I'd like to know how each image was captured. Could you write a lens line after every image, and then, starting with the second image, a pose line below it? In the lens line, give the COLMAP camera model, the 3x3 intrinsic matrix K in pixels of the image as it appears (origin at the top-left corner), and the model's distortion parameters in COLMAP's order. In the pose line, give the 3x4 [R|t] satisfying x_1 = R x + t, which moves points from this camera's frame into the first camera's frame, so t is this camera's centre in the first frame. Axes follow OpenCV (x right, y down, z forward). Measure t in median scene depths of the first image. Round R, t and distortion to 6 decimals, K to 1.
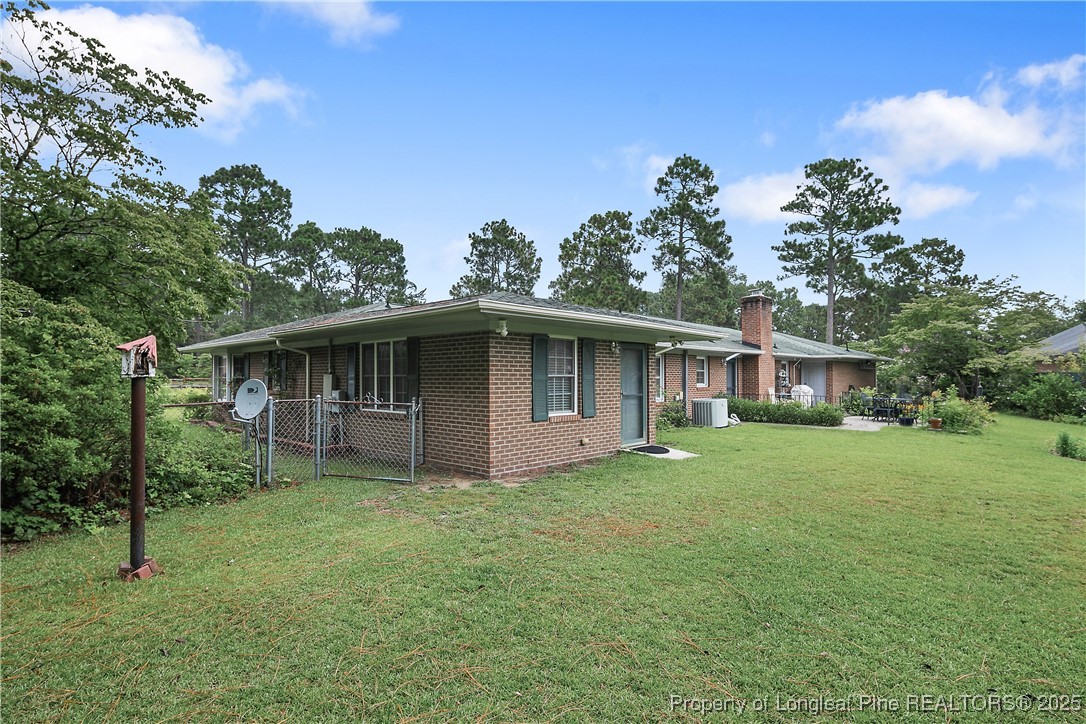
lens RADIAL K [[554.4, 0, 525.8], [0, 554.4, 353.2], [0, 0, 1]] dist [0.005455, -0.006445]
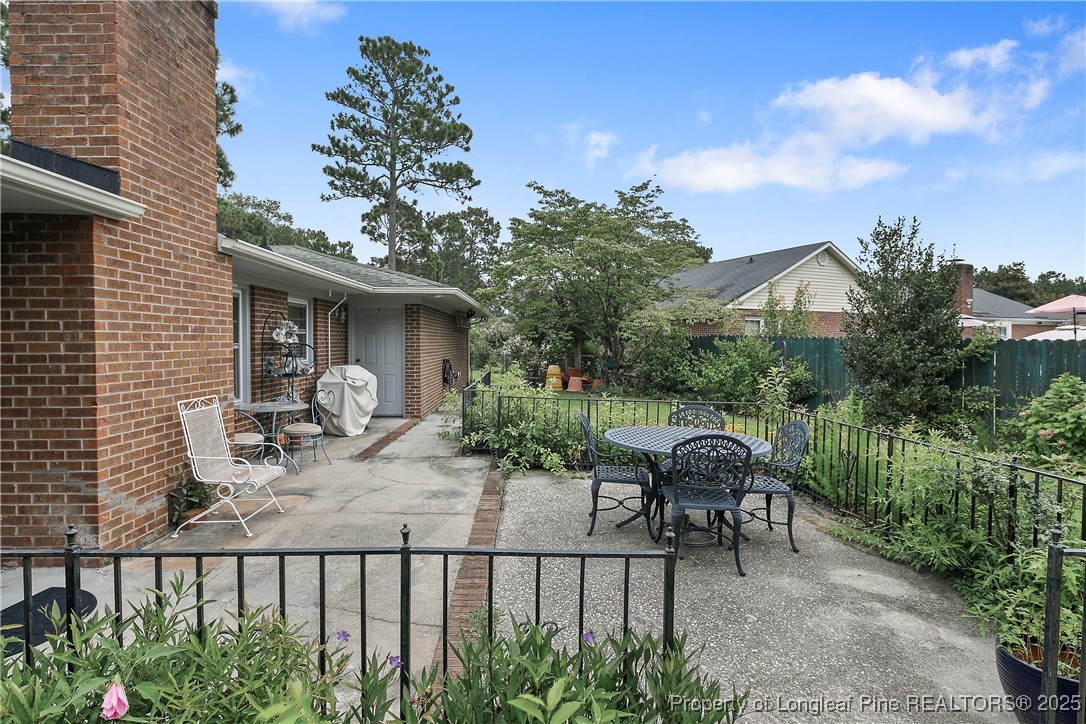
lens RADIAL K [[554.4, 0, 525.8], [0, 554.4, 353.2], [0, 0, 1]] dist [0.005455, -0.006445]
pose [[0.728064, -0.021800, 0.685162, 0.172810], [-0.018285, 0.998521, 0.051200, 0.014548], [-0.685265, -0.049805, 0.726589, 0.340312]]
